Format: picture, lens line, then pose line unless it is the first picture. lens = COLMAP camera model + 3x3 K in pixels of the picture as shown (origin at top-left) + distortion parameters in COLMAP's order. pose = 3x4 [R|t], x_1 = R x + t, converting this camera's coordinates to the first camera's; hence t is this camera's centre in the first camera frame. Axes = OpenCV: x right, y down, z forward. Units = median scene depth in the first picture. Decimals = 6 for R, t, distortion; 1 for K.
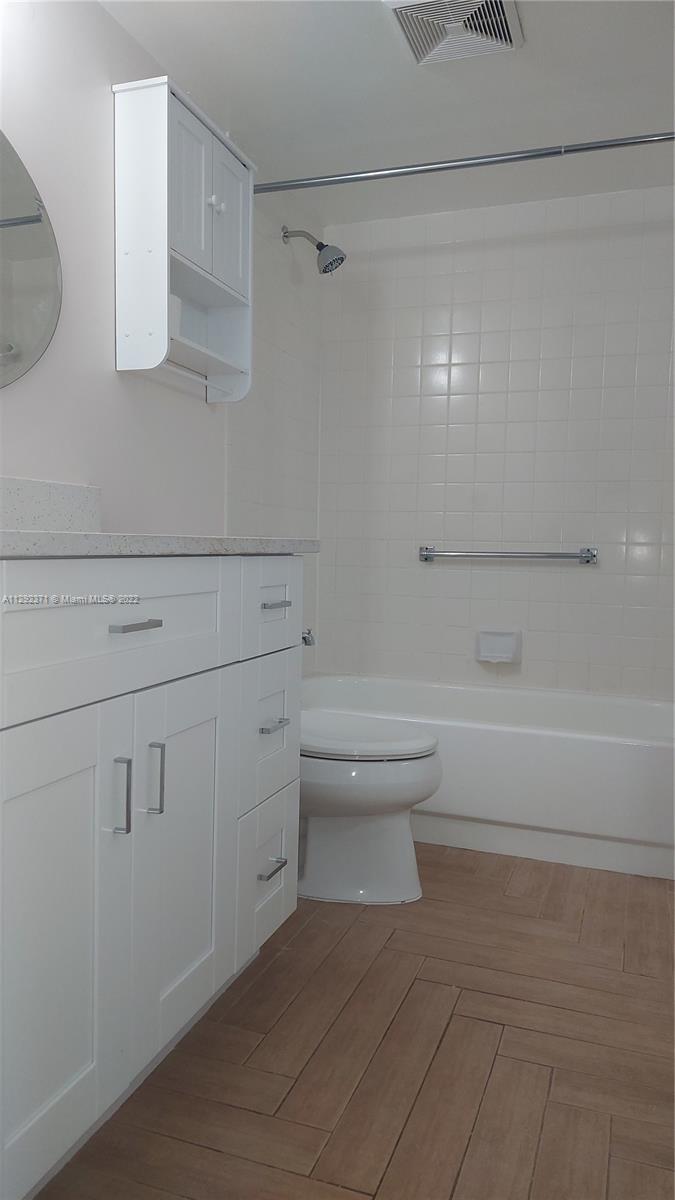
lens RADIAL K [[853.9, 0, 337.5], [0, 853.9, 600.0], [0, 0, 1]] dist [0.053367, -0.050346]
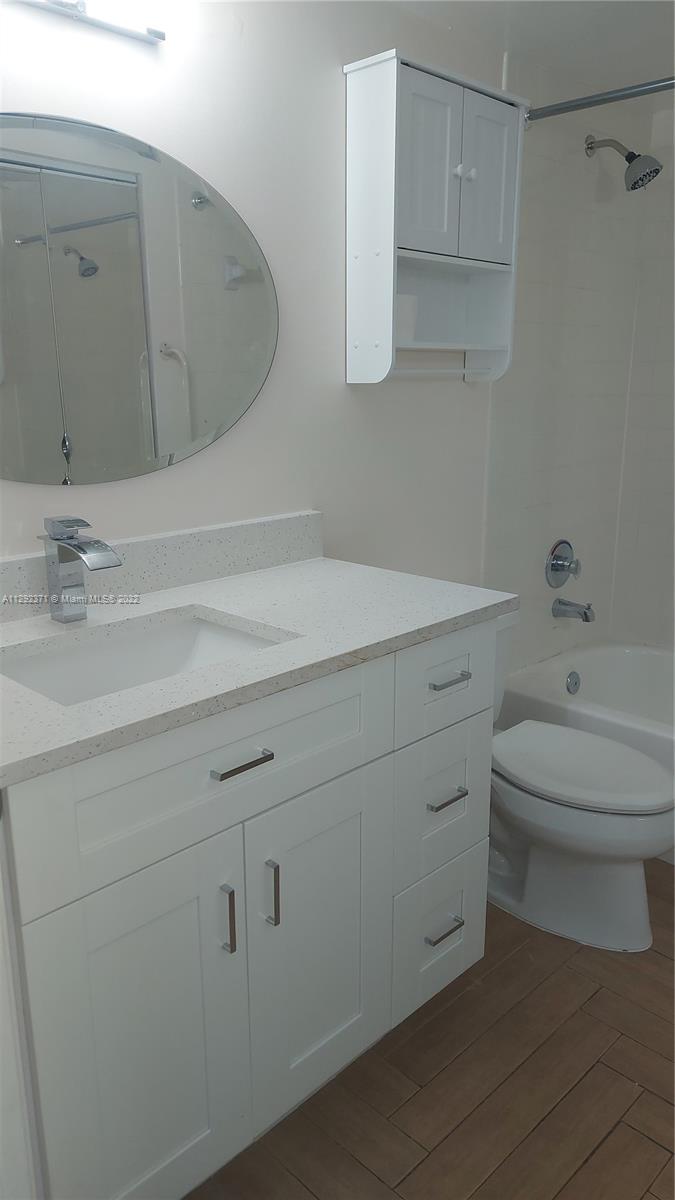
lens RADIAL K [[853.9, 0, 337.5], [0, 853.9, 600.0], [0, 0, 1]] dist [0.053367, -0.050346]
pose [[0.903485, 0.084503, -0.420207, 0.163760], [-0.007605, 0.983379, 0.181404, -0.202227], [0.428552, -0.160701, 0.889111, 0.091819]]
